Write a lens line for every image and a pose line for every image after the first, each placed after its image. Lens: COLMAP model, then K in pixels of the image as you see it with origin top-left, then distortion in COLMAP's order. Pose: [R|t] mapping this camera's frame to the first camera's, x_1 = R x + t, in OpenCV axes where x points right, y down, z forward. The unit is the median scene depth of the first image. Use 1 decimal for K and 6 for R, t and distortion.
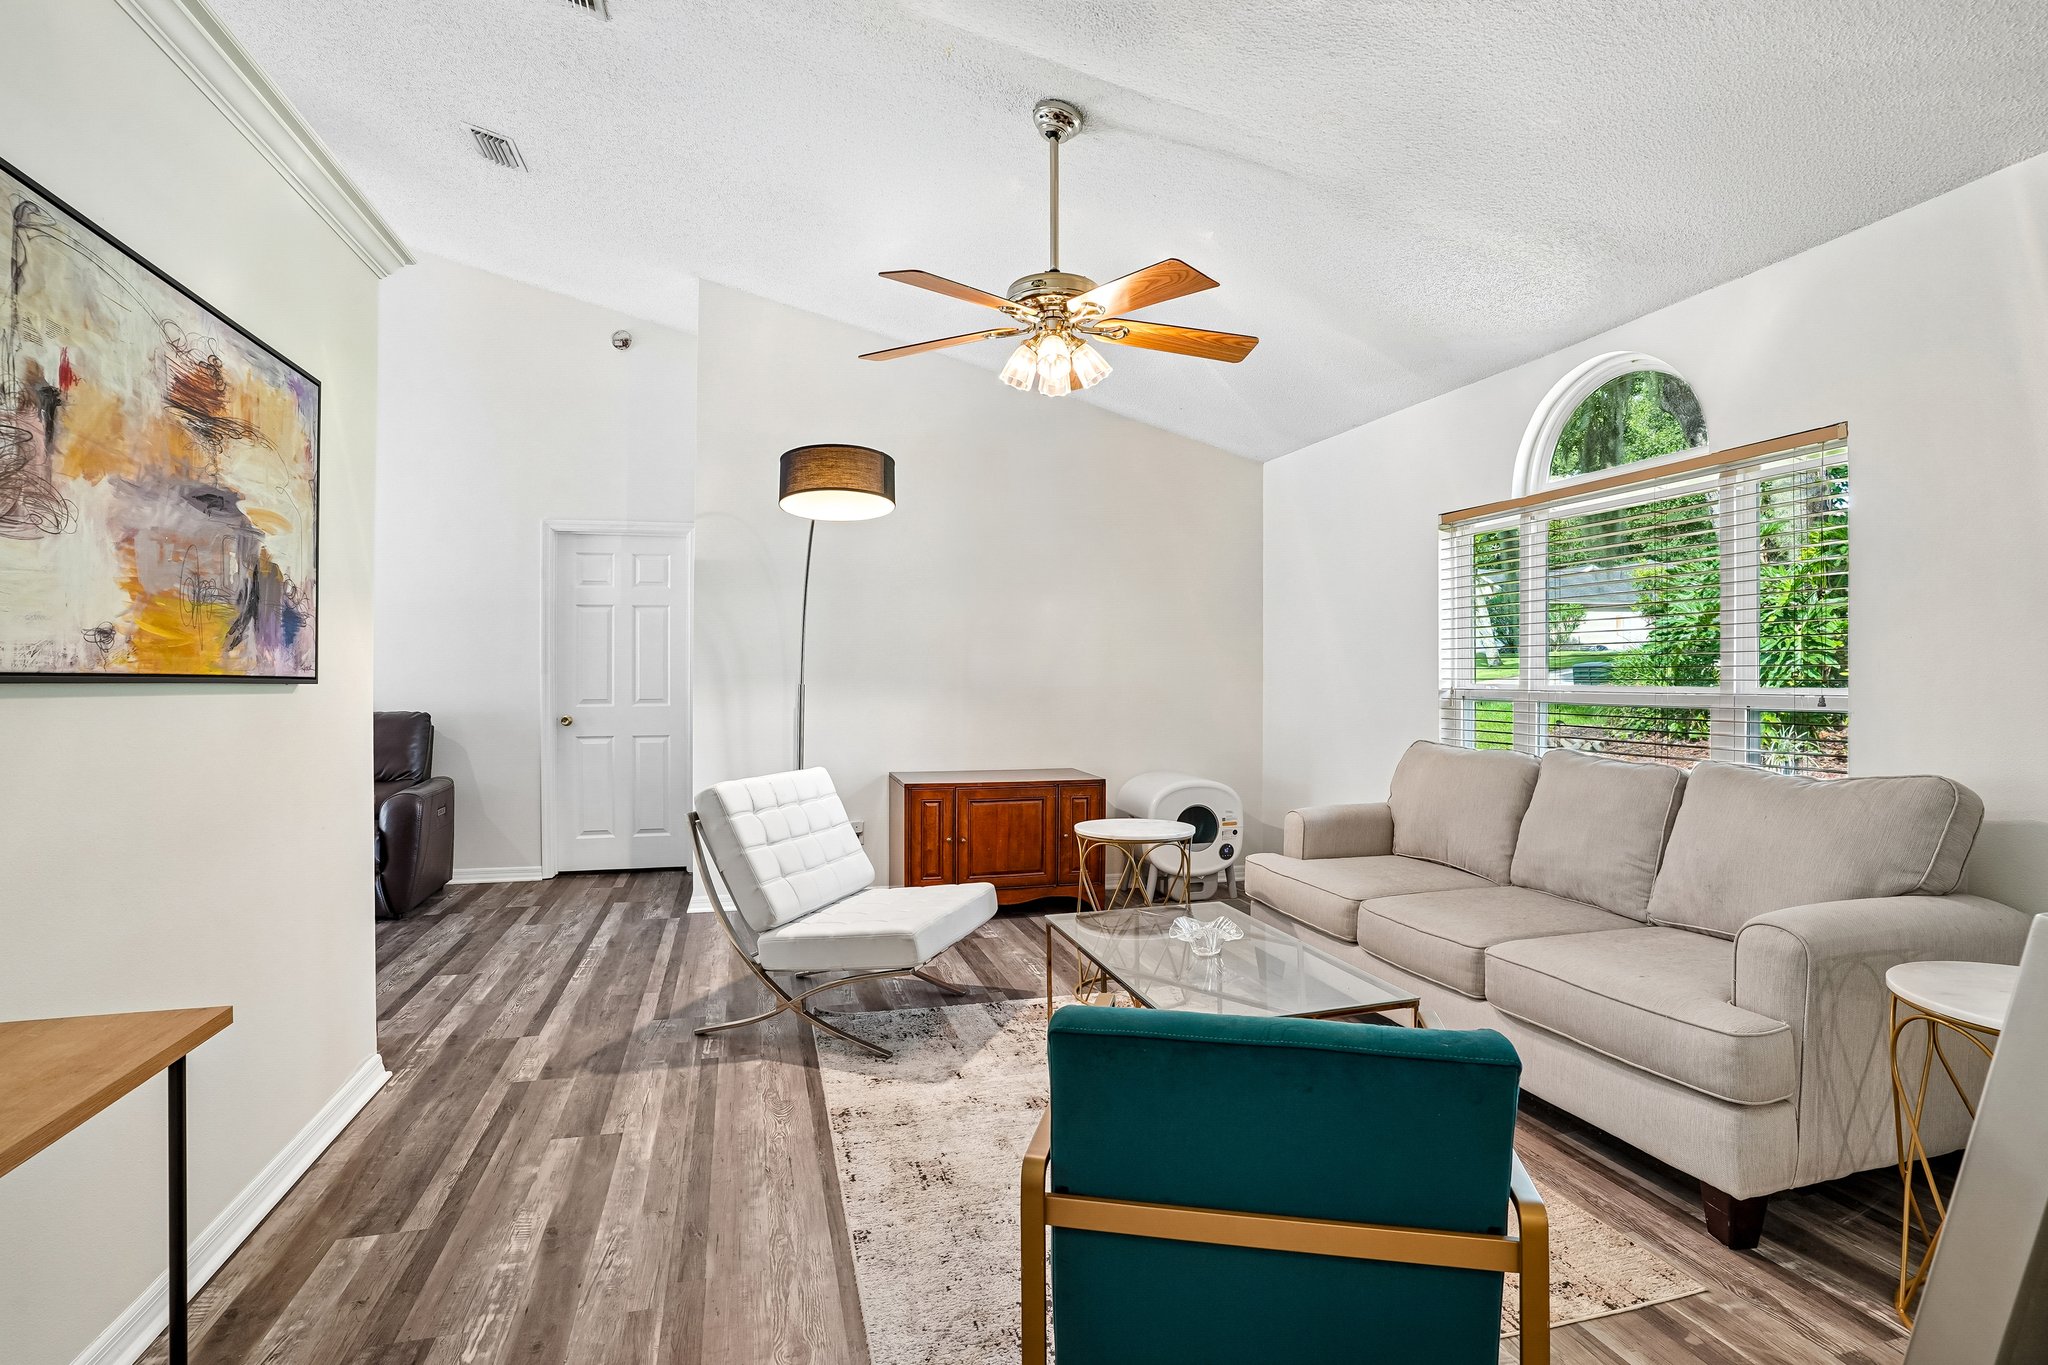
lens RADIAL K [[995.7, 0, 1040.2], [0, 995.7, 694.0], [0, 0, 1]] dist [-0.015048, 0.006341]
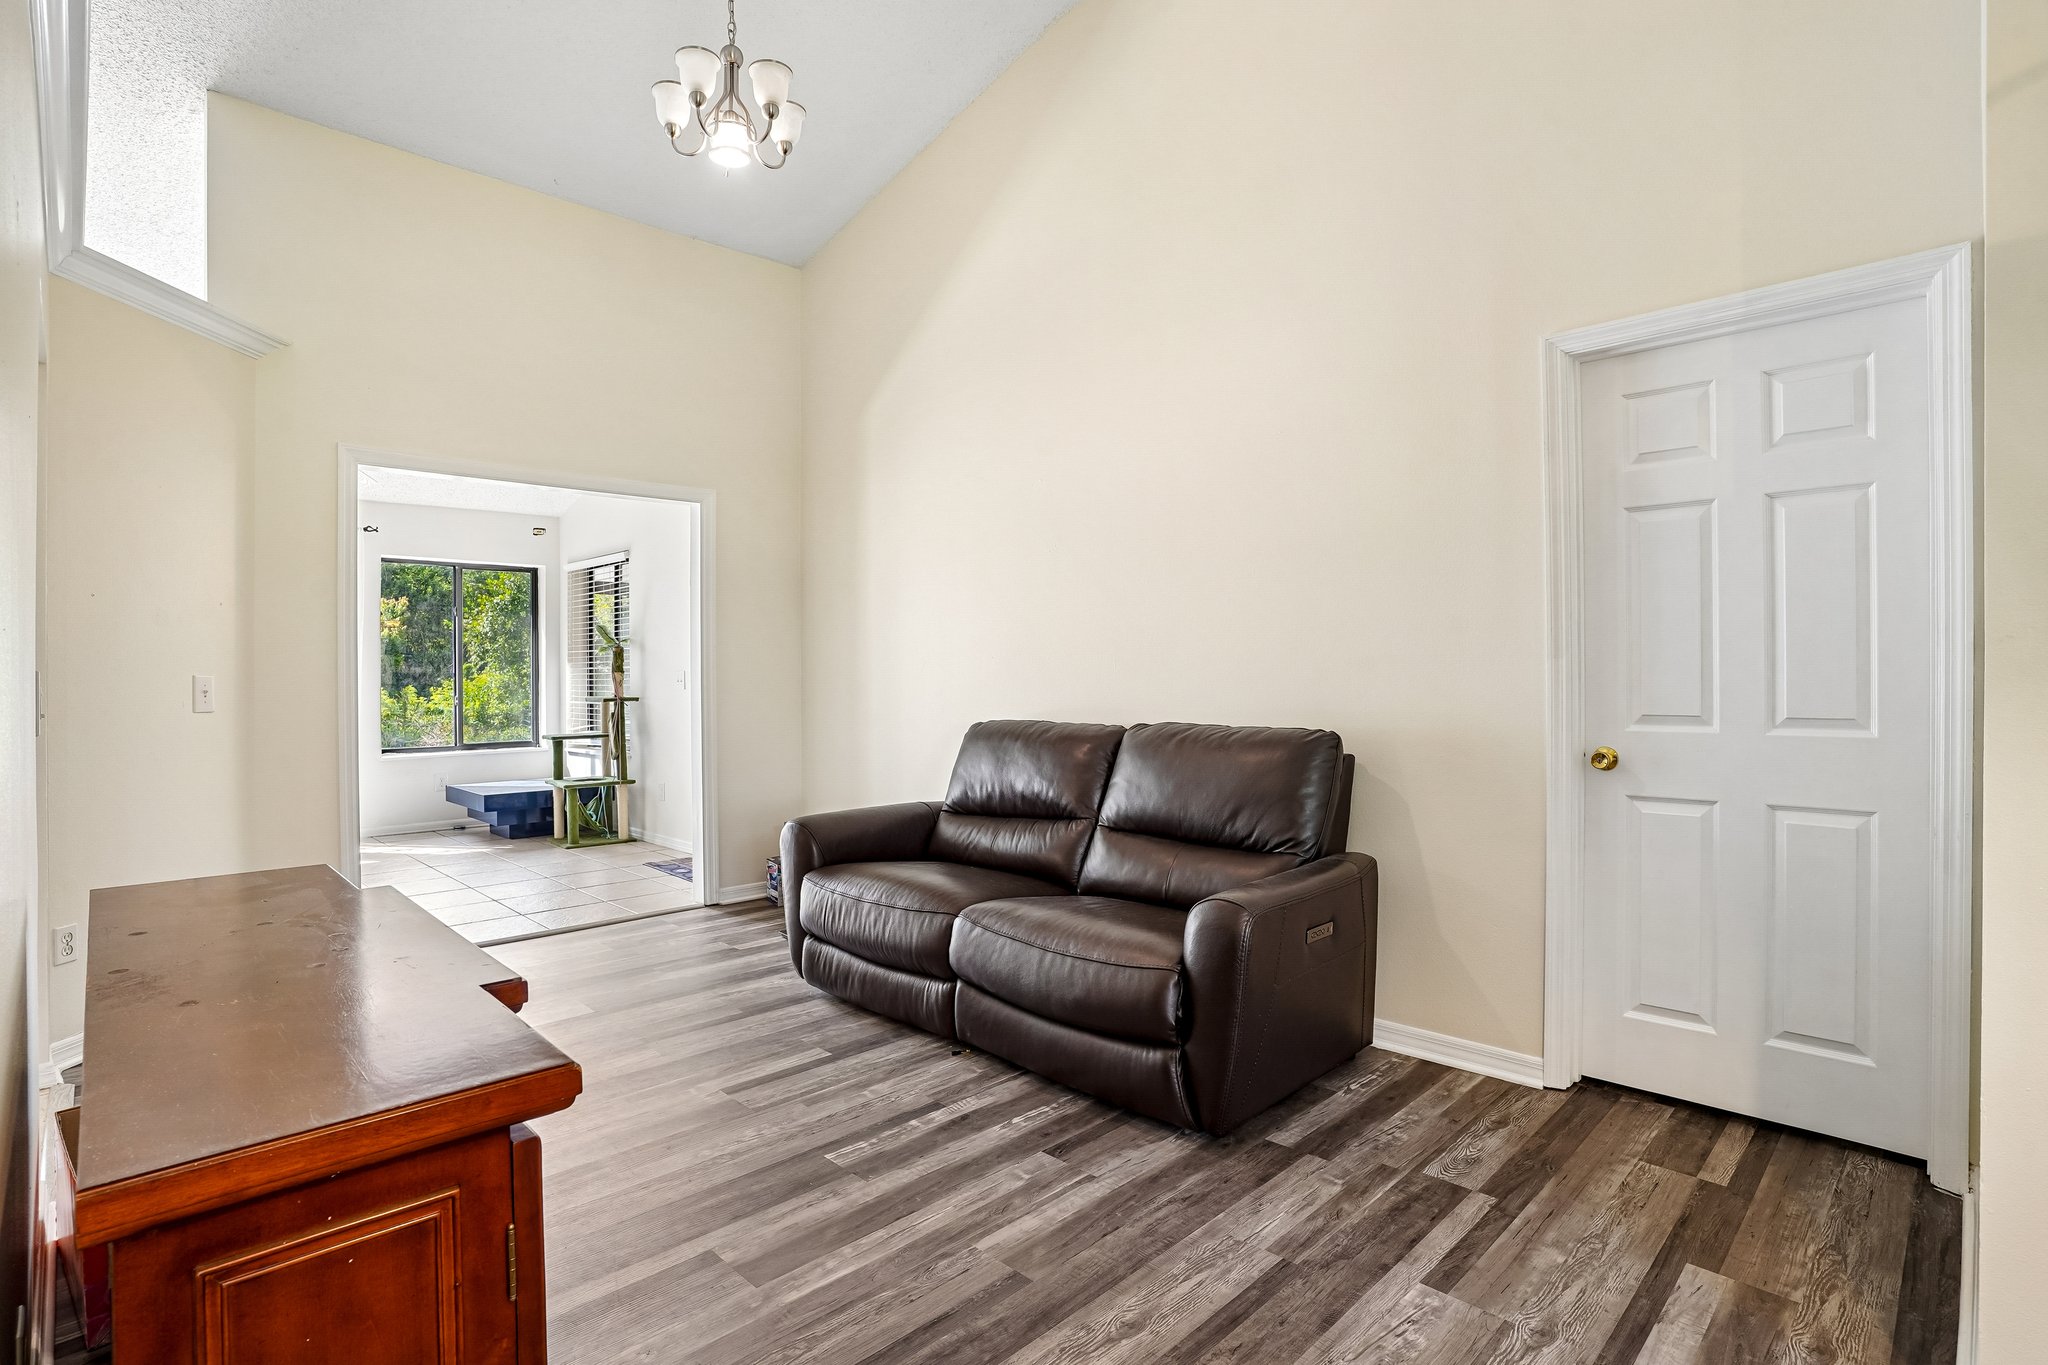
lens RADIAL K [[995.7, 0, 998.3], [0, 995.7, 671.6], [0, 0, 1]] dist [-0.015048, 0.006341]
pose [[0.467973, -0.003364, -0.883736, -0.485591], [-0.013675, 0.999845, -0.011048, -0.013906], [0.883637, 0.017256, 0.467855, 1.303101]]
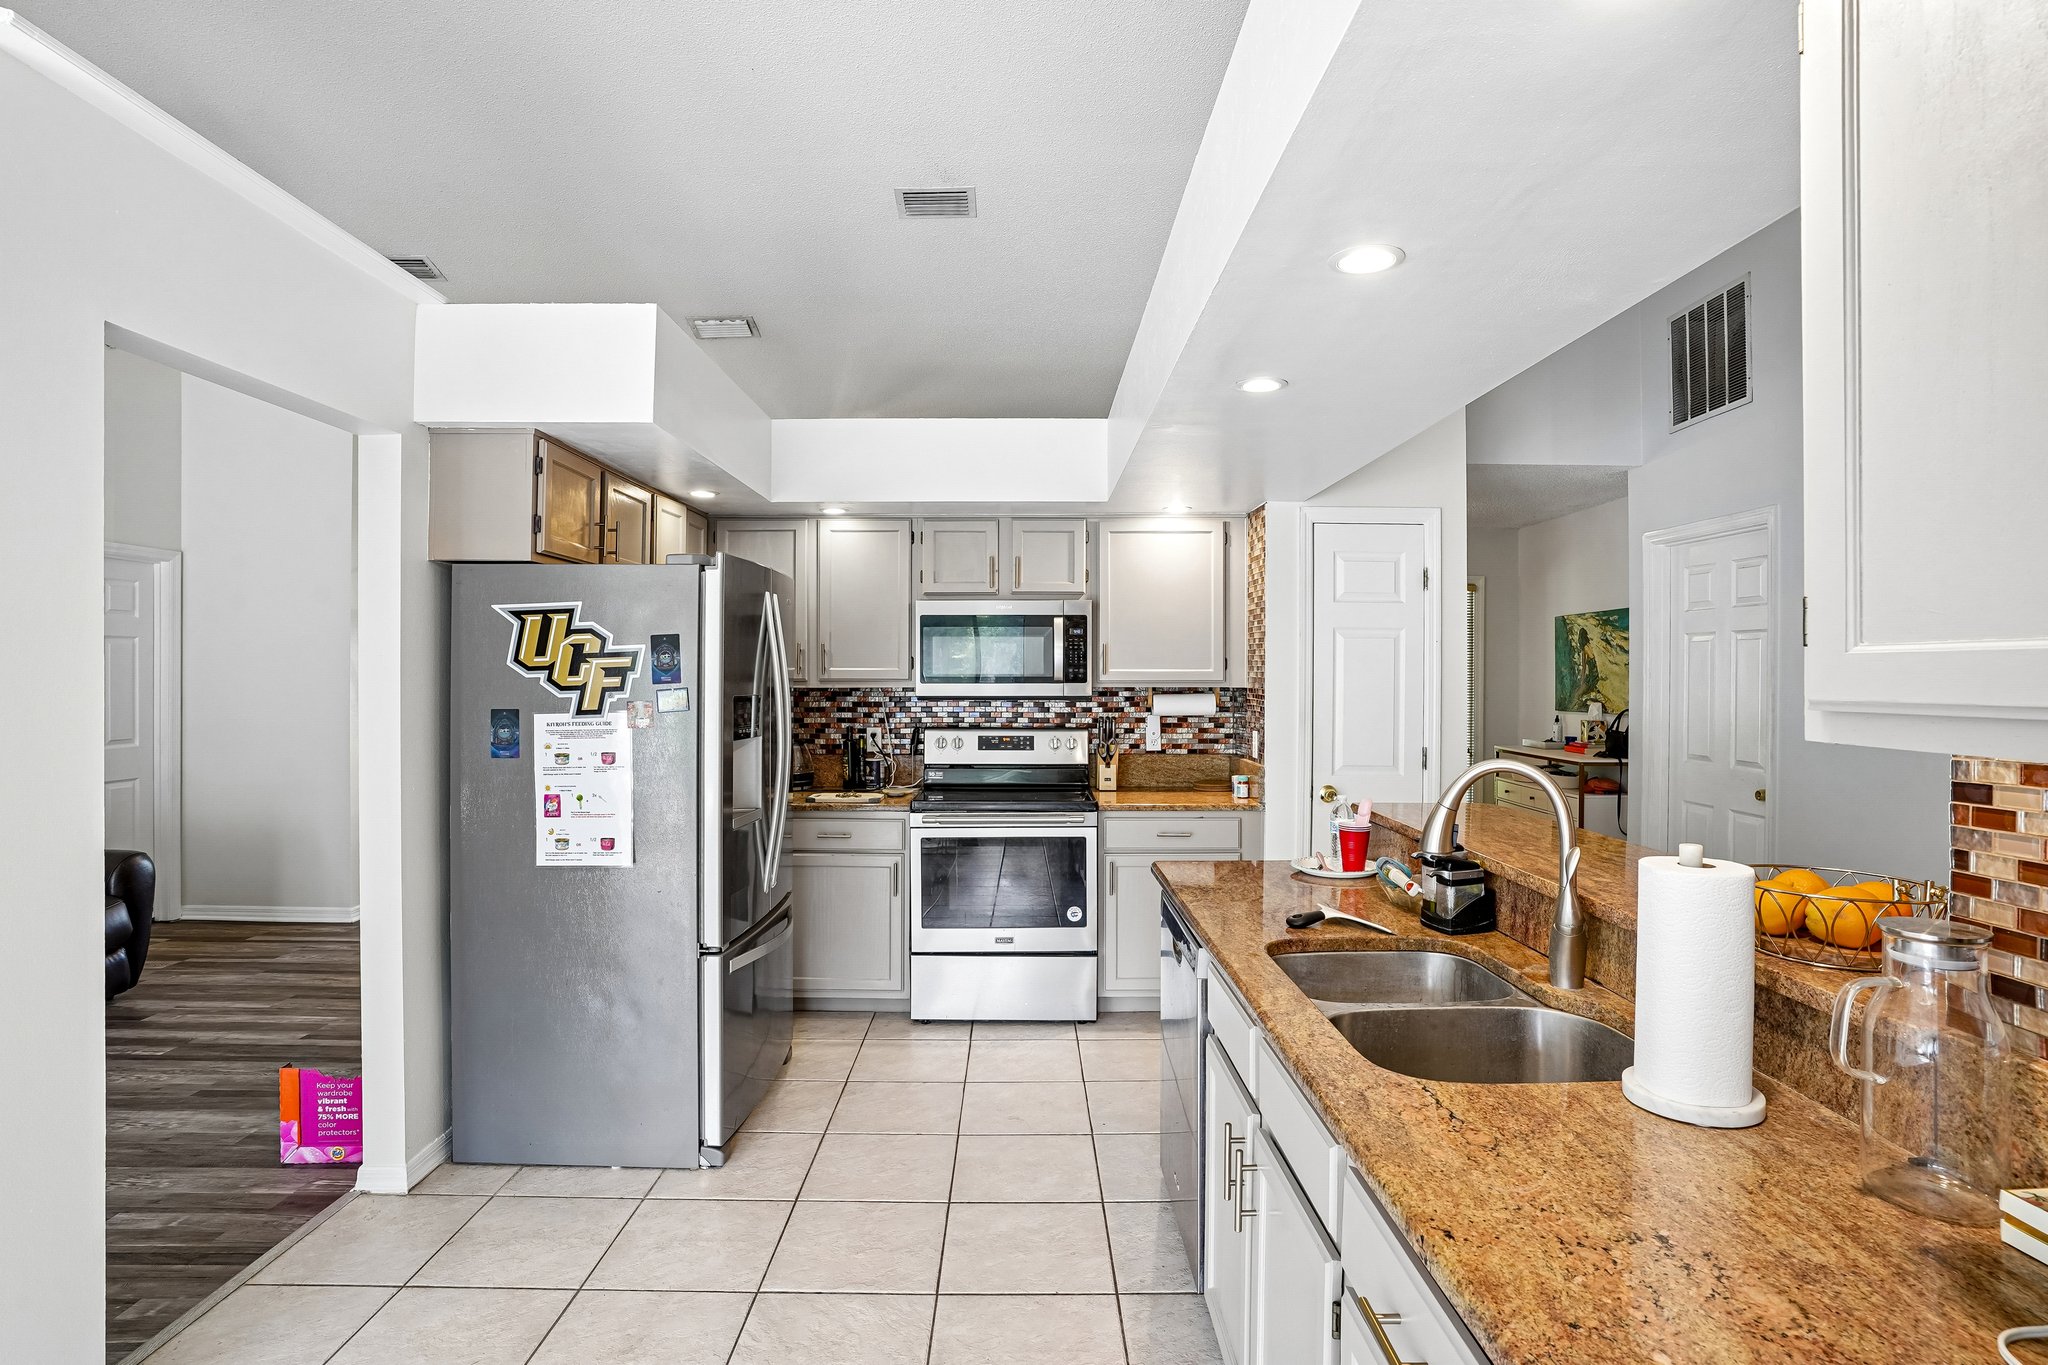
lens RADIAL K [[1027.7, 0, 1007.3], [0, 1027.7, 673.1], [0, 0, 1]] dist [-0.026880, 0.003623]
pose [[0.290820, 0.005852, 0.956760, -2.664583], [0.012247, 0.999877, -0.009839, -0.095276], [-0.956700, 0.014579, 0.290712, -0.151464]]
